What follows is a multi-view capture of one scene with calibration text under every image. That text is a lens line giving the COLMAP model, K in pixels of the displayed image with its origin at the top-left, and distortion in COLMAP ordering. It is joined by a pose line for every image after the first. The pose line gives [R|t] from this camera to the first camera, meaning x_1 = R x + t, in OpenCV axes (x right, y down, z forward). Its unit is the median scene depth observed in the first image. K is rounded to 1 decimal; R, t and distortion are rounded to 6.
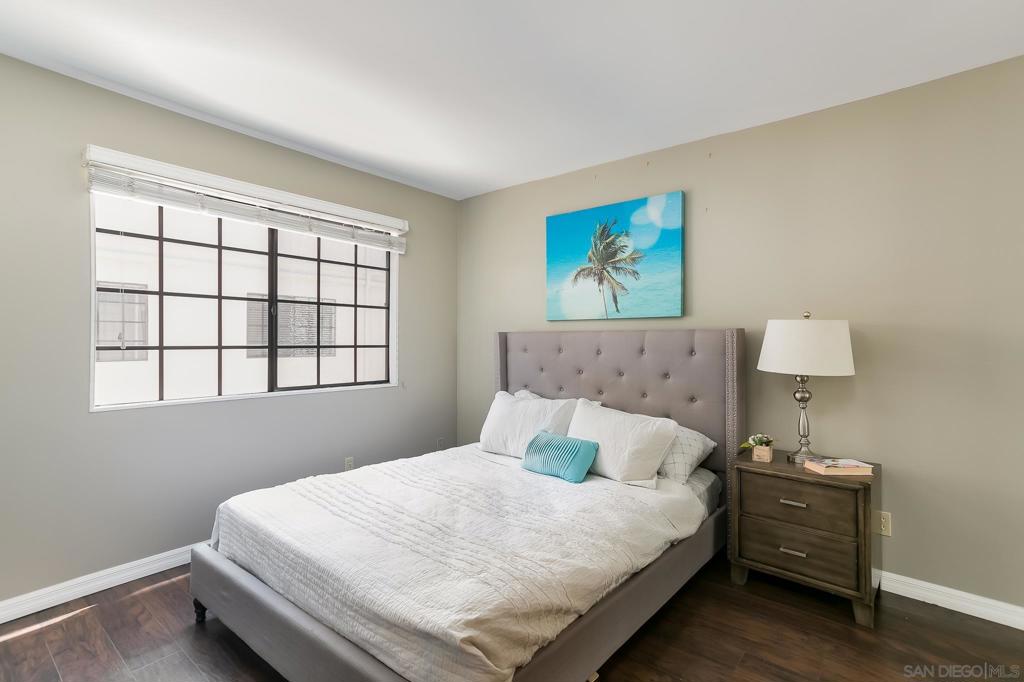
lens RADIAL K [[494.4, 0, 510.5], [0, 494.4, 338.4], [0, 0, 1]] dist [0.006279, 0.001126]
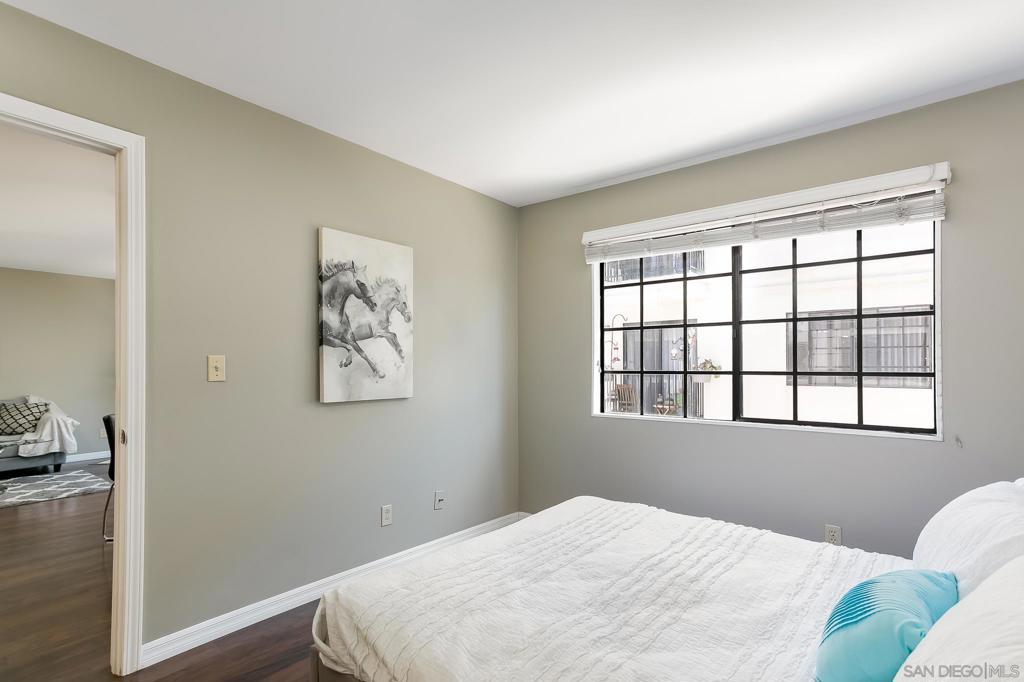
lens RADIAL K [[494.4, 0, 498.7], [0, 494.4, 366.6], [0, 0, 1]] dist [0.006279, 0.001126]
pose [[-0.006454, -0.001168, -0.999978, 0.416747], [0.004897, 0.999987, -0.001199, 0.004280], [0.999967, -0.004905, -0.006448, 0.510807]]
